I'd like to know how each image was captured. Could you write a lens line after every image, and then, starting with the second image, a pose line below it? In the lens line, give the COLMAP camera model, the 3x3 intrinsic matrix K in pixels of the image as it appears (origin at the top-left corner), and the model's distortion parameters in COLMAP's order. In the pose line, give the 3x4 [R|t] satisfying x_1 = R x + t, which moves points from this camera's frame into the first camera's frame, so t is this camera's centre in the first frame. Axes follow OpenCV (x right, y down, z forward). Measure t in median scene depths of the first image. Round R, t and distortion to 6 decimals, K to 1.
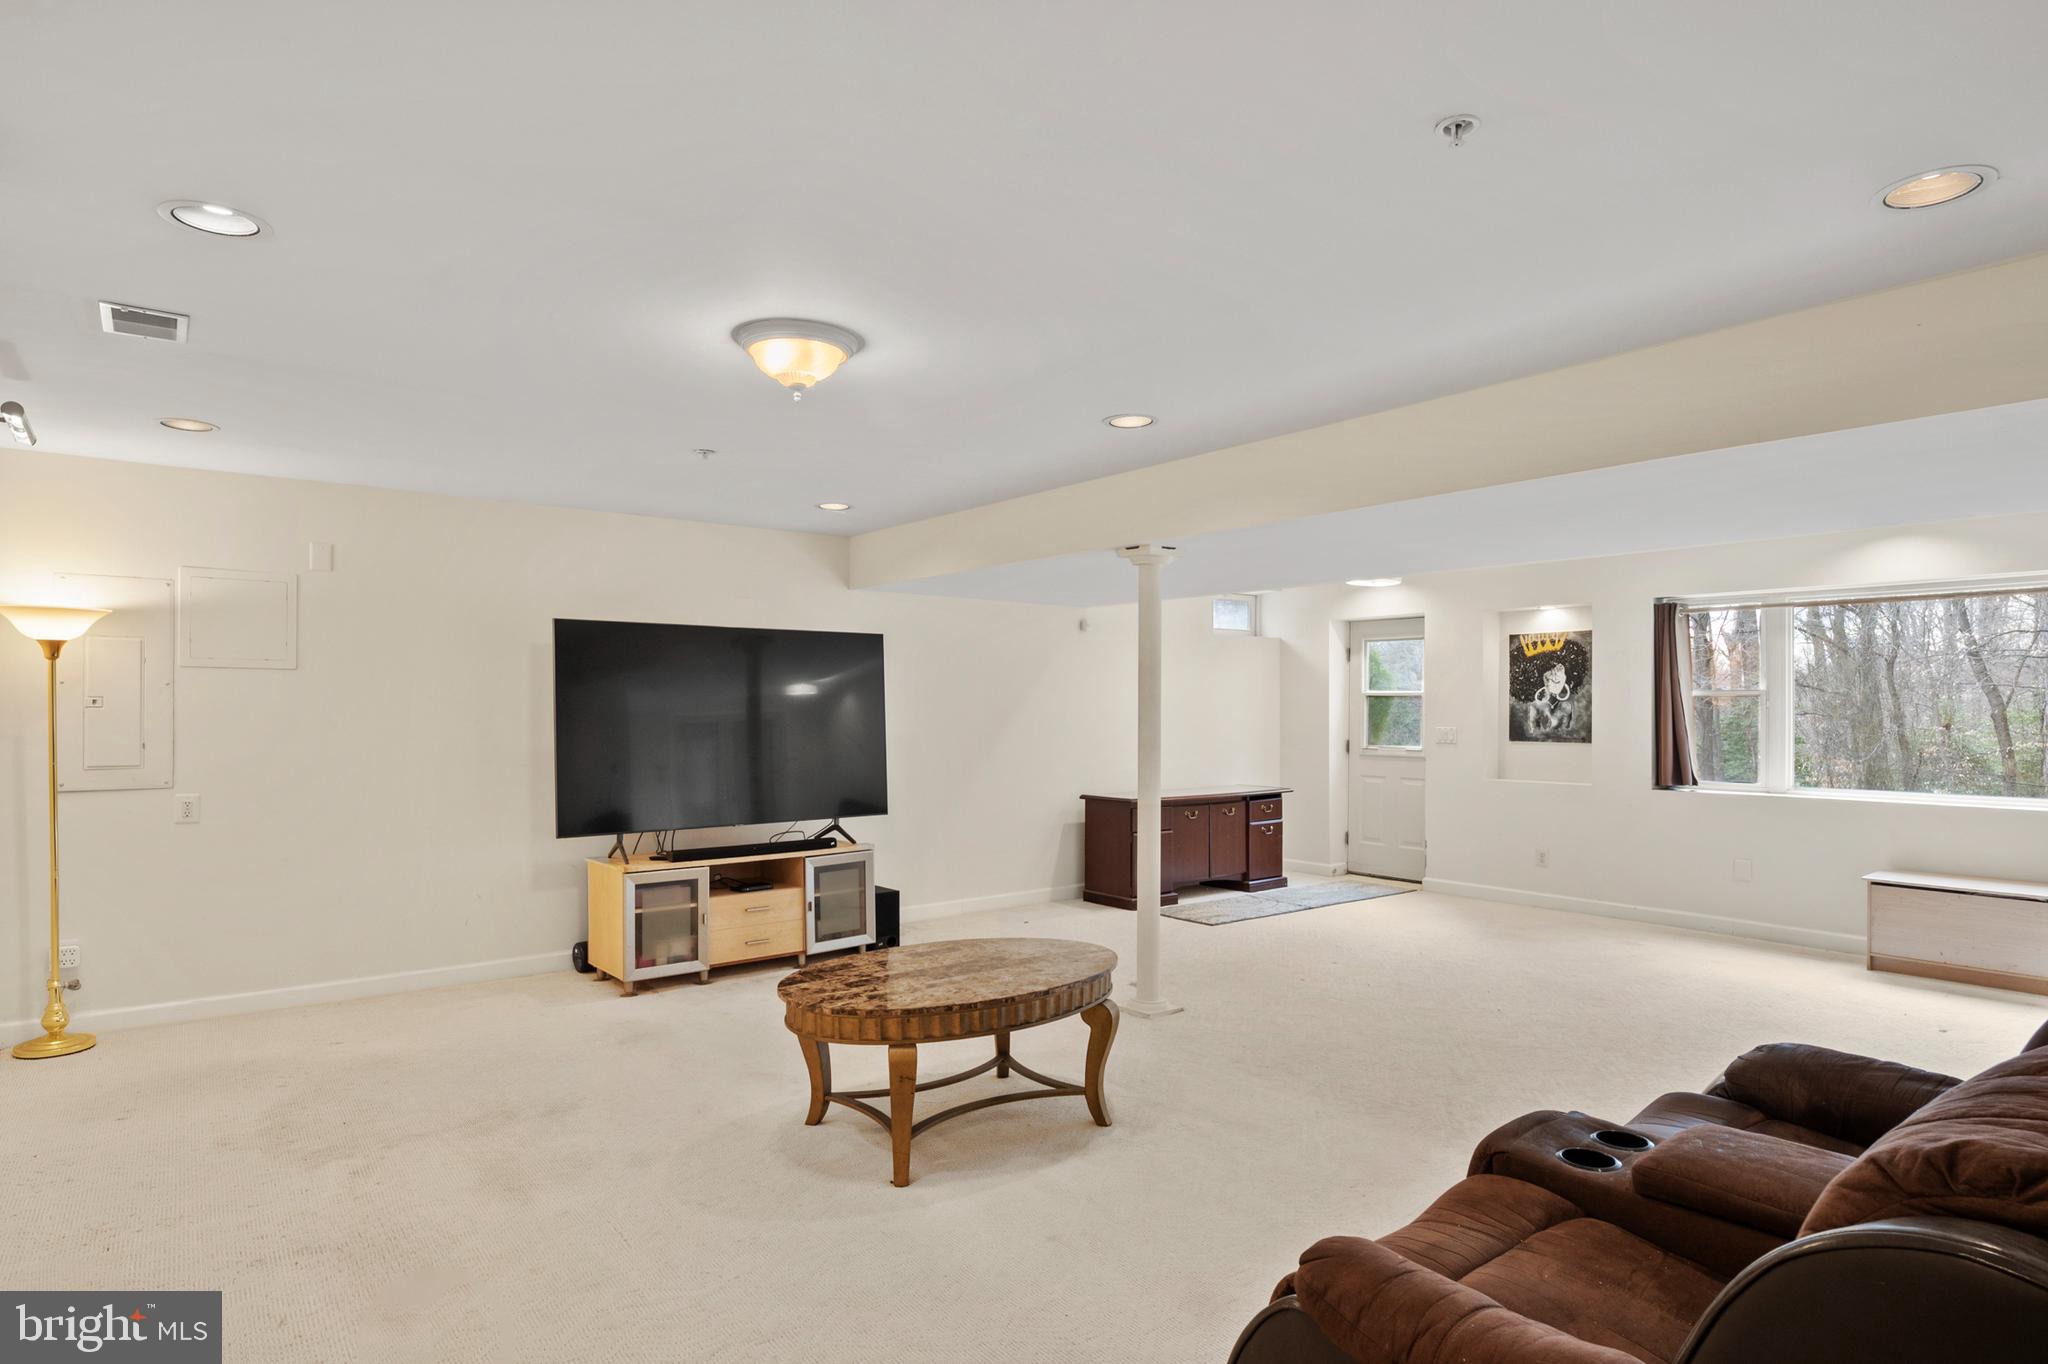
lens RADIAL K [[1116.3, 0, 1018.7], [0, 1116.3, 716.1], [0, 0, 1]] dist [-0.004067, -0.001796]
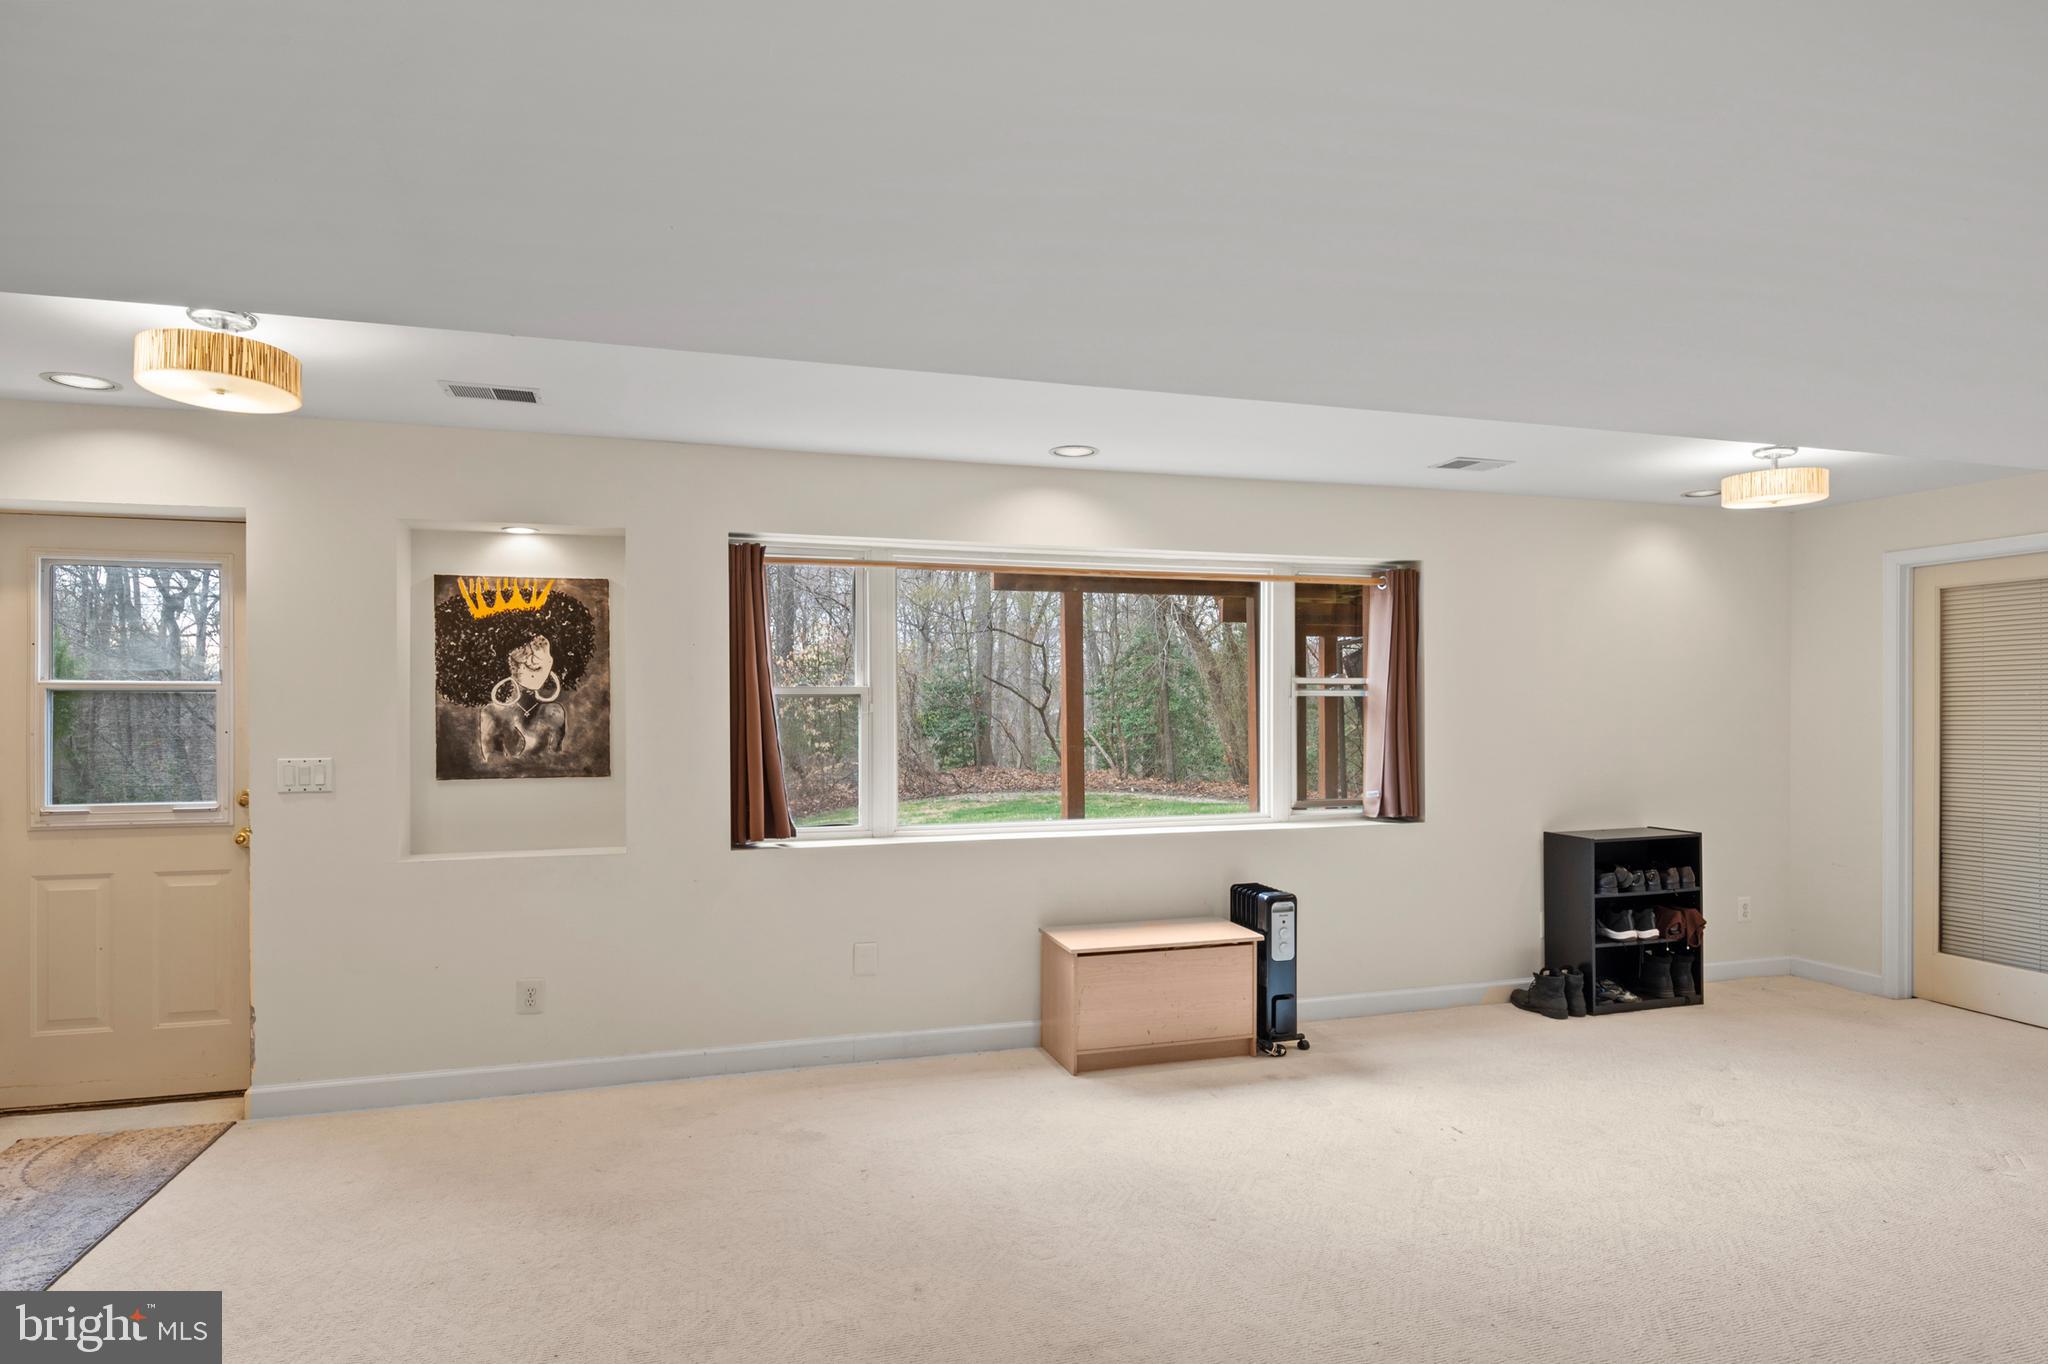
lens RADIAL K [[1116.3, 0, 1018.7], [0, 1116.3, 716.1], [0, 0, 1]] dist [-0.004067, -0.001796]
pose [[0.362292, -0.006886, 0.932039, 0.057701], [0.011104, 0.999934, 0.003072, -0.006064], [-0.931998, 0.009237, 0.362345, 0.580845]]
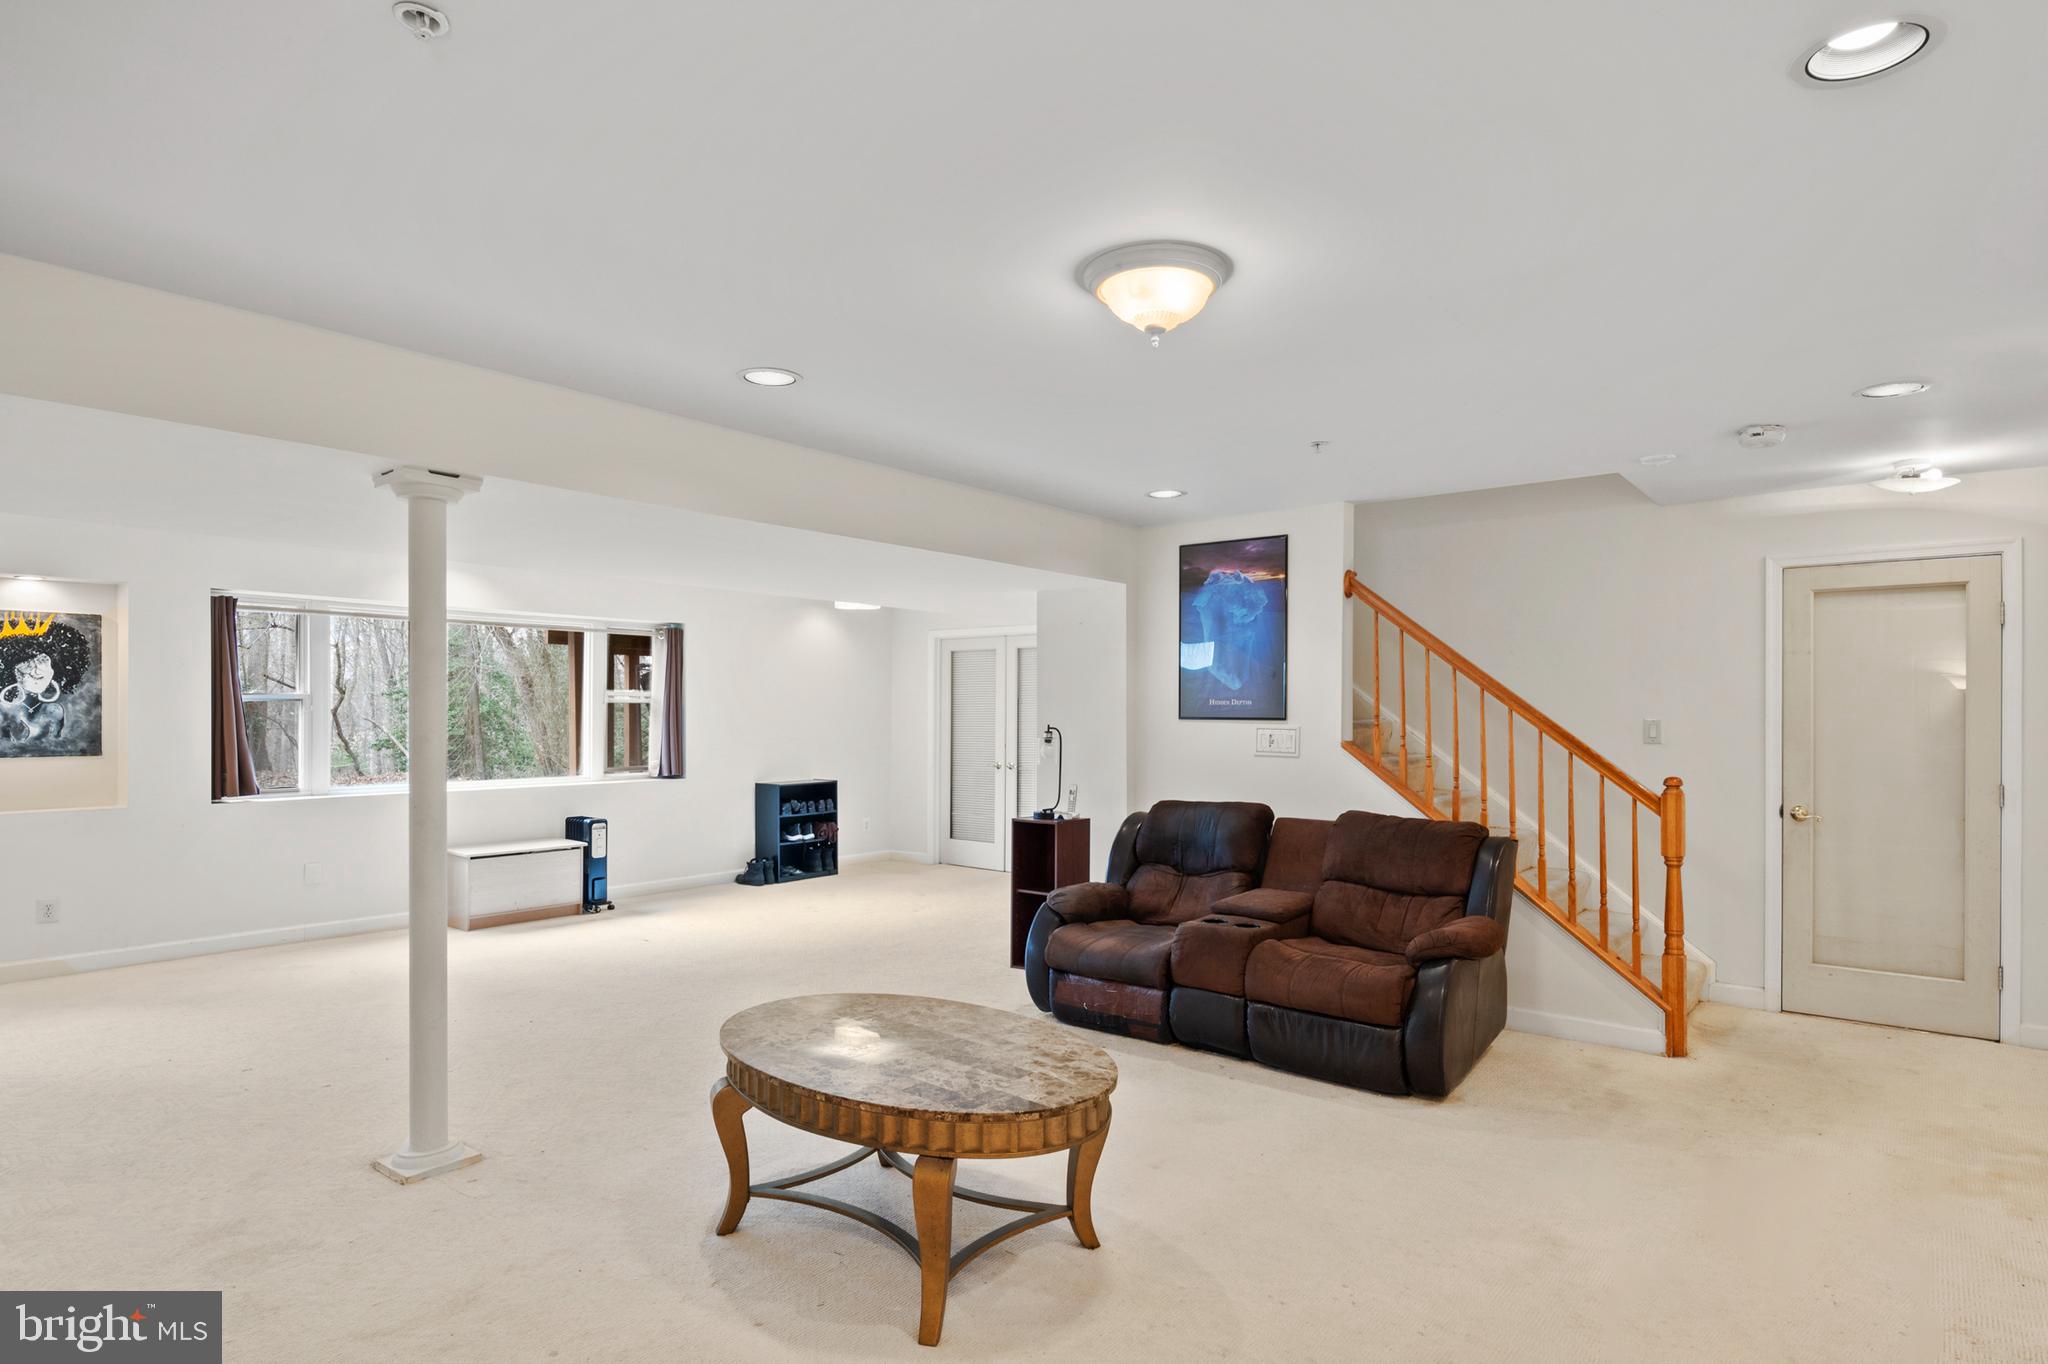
lens RADIAL K [[1116.3, 0, 1018.7], [0, 1116.3, 716.1], [0, 0, 1]] dist [-0.004067, -0.001796]
pose [[-0.226444, -0.003329, 0.974018, -0.401709], [0.005474, 0.999974, 0.004691, -0.004286], [-0.974009, 0.006394, -0.226420, 0.524466]]
